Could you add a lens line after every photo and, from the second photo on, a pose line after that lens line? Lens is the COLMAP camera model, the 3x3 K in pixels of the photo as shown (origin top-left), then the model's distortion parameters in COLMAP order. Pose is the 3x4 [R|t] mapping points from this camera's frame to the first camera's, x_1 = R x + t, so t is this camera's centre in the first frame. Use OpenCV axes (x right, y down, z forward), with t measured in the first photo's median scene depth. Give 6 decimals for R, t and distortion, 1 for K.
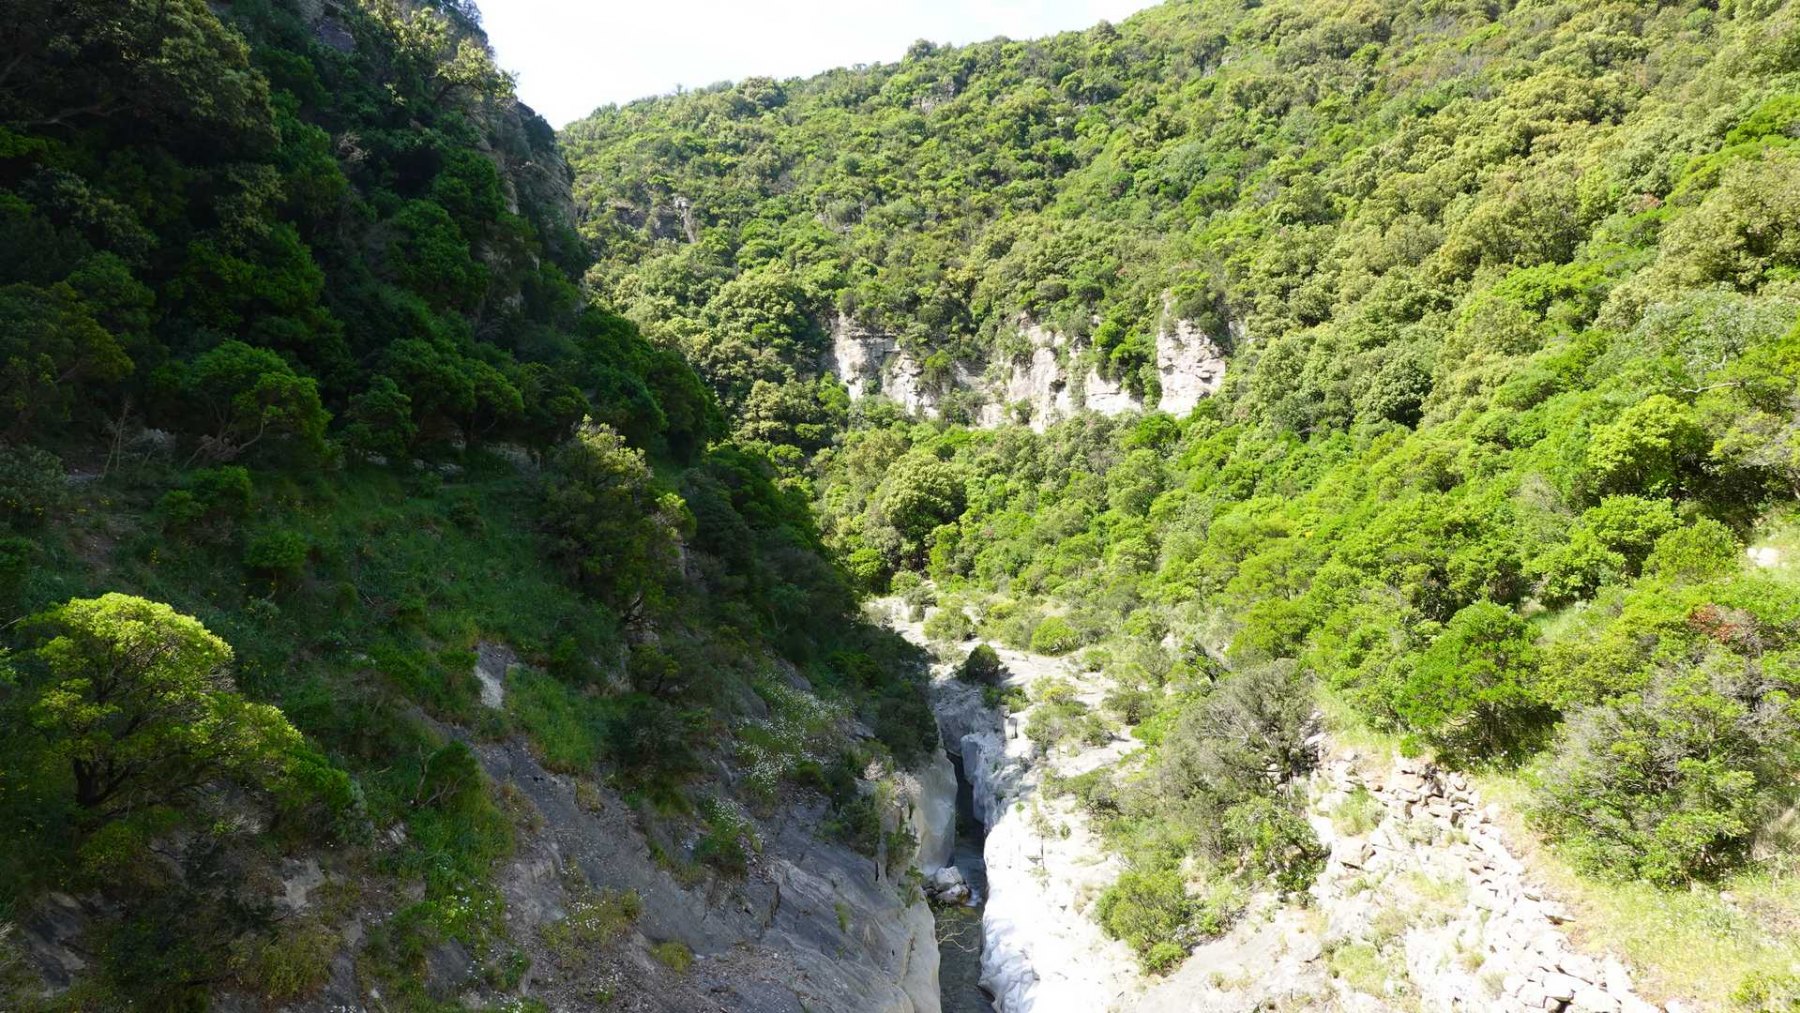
lens RADIAL K [[1204.6, 0, 897.7], [0, 1204.6, 508.3], [0, 0, 1]] dist [0.004394, 0.005155]
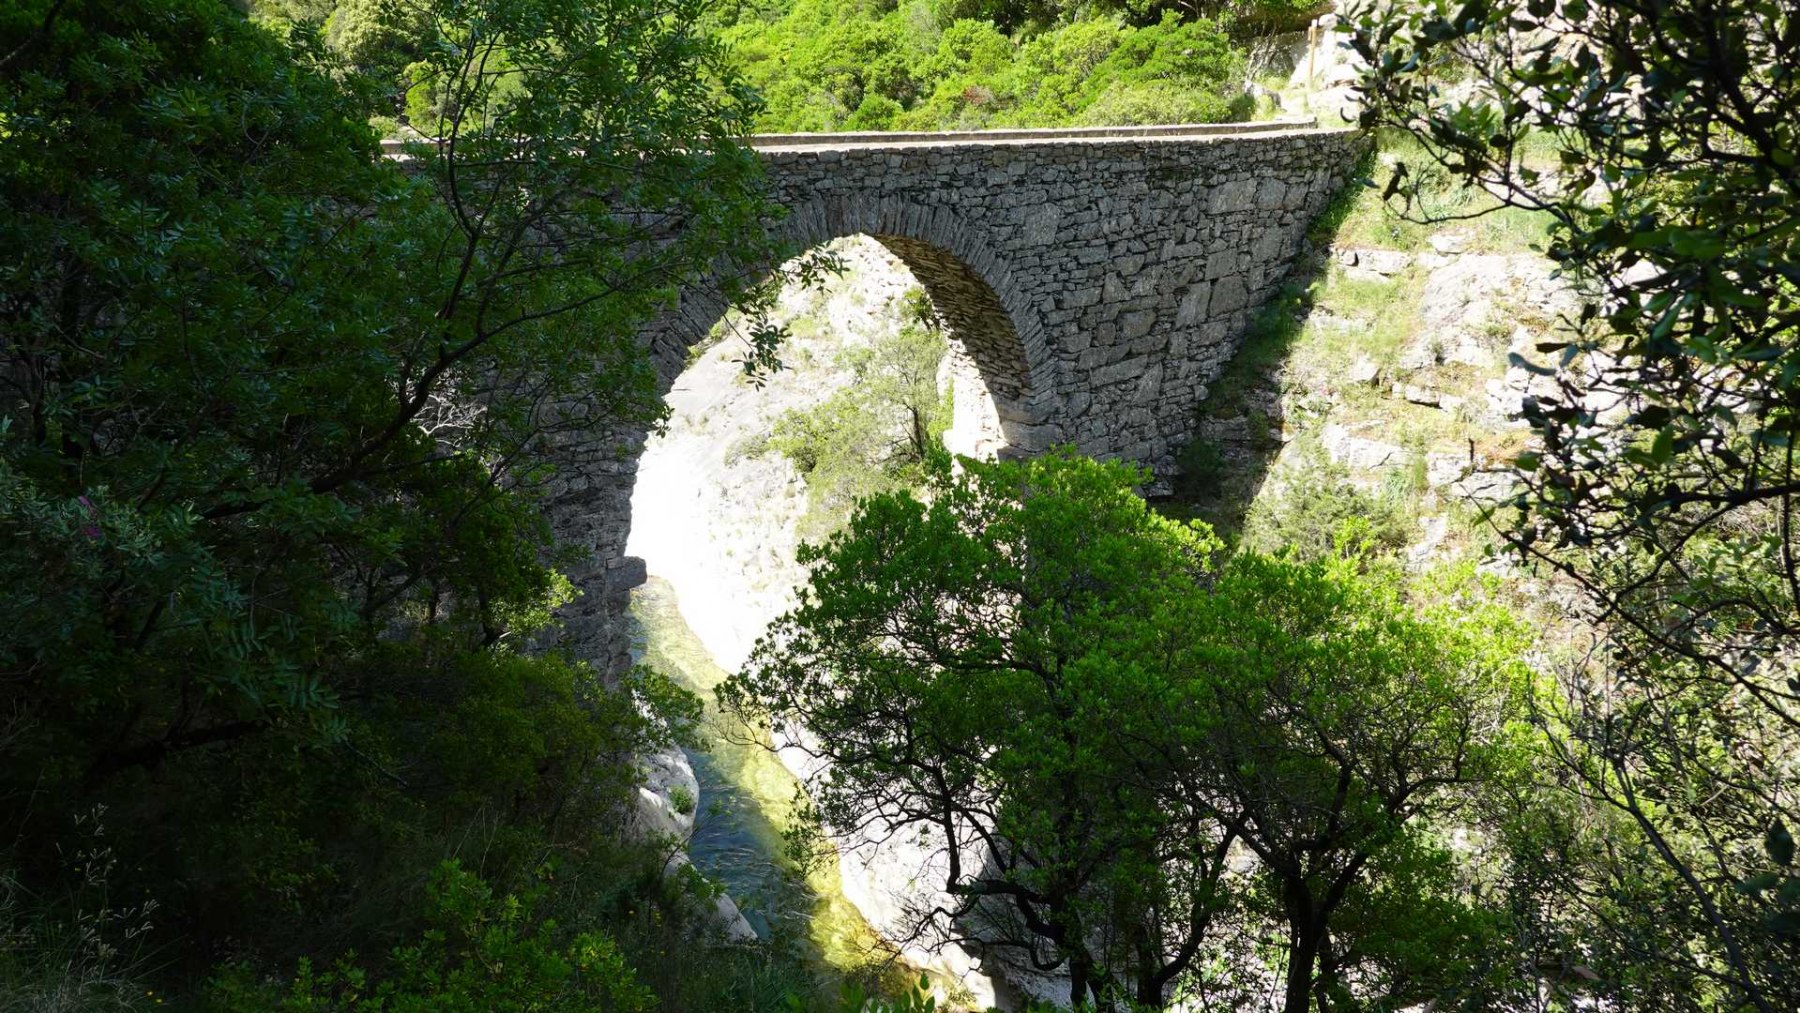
lens RADIAL K [[1442.3, 0, 900.2], [0, 1442.3, 508.4], [0, 0, 1]] dist [0.015792, 0.005472]
pose [[0.927392, -0.141726, 0.346205, -0.150653], [0.027677, 0.948914, 0.314318, -0.000425], [-0.373066, -0.281914, 0.883938, -0.609431]]
